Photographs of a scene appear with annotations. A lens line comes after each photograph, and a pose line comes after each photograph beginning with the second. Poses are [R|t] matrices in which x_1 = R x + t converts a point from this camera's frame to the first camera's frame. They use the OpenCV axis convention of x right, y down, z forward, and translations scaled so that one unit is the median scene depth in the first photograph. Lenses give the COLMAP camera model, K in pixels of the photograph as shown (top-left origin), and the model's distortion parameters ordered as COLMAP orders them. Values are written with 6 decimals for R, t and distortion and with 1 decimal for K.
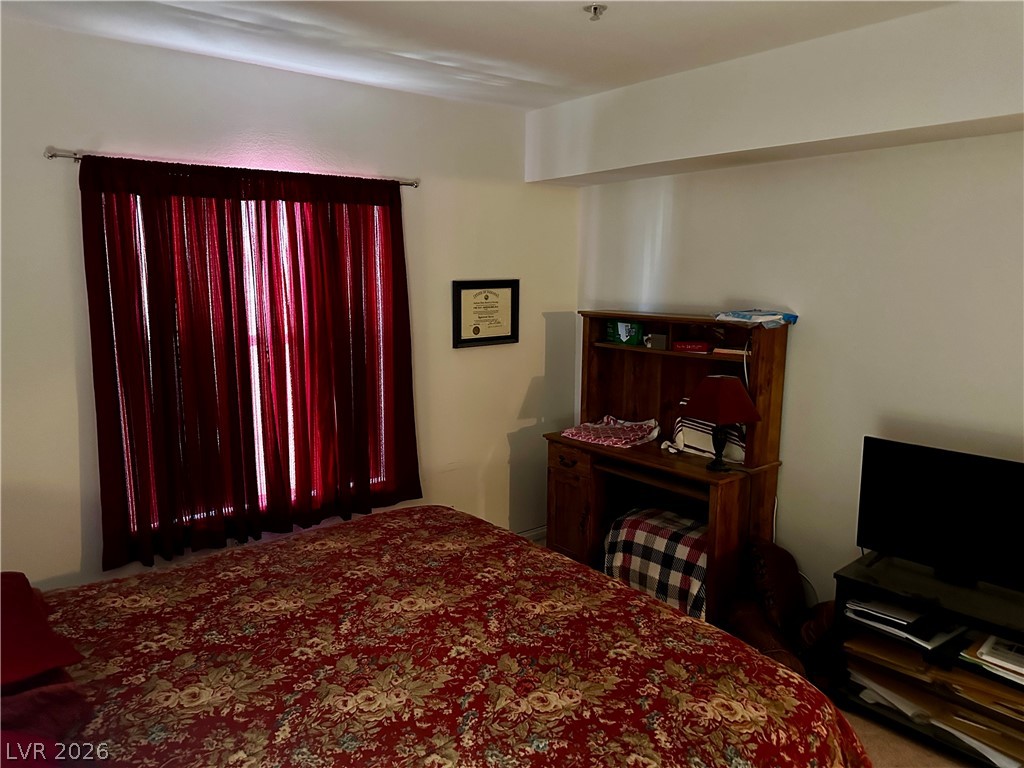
lens RADIAL K [[714.7, 0, 512.0], [0, 714.7, 384.0], [0, 0, 1]] dist [0.105917, -0.183157]
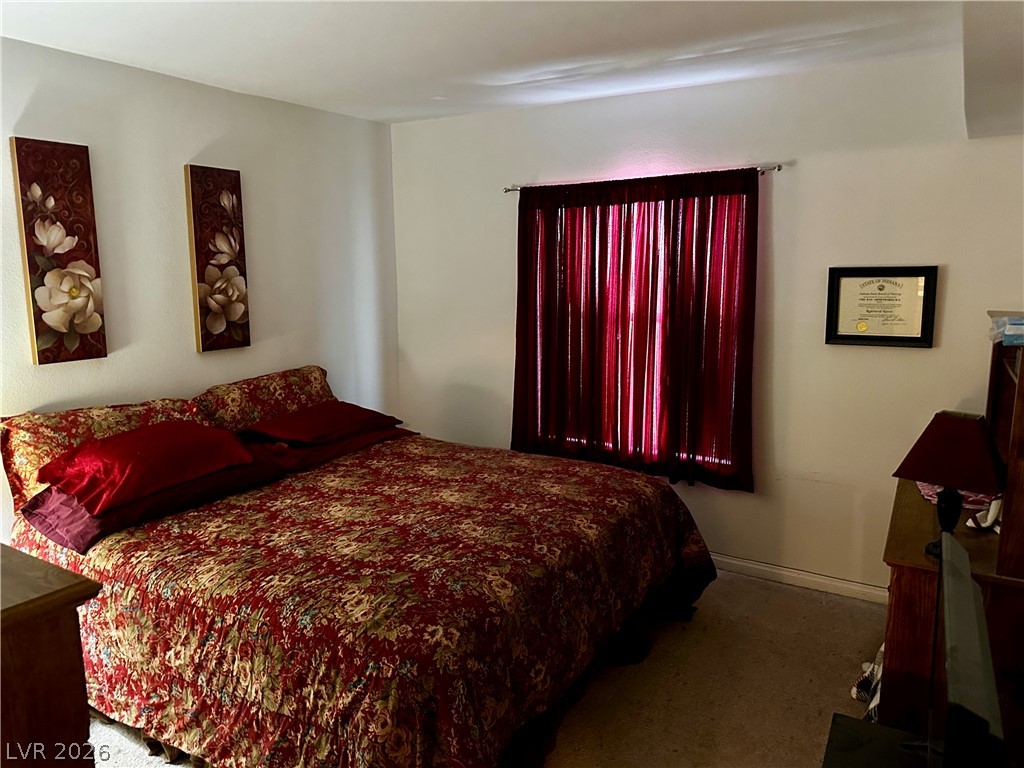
lens RADIAL K [[714.7, 0, 512.0], [0, 714.7, 384.0], [0, 0, 1]] dist [0.105917, -0.183157]
pose [[0.330390, 0.150318, -0.931798, 0.915390], [-0.144972, 0.983603, 0.107272, -0.058680], [0.932644, 0.099643, 0.346765, 0.478080]]
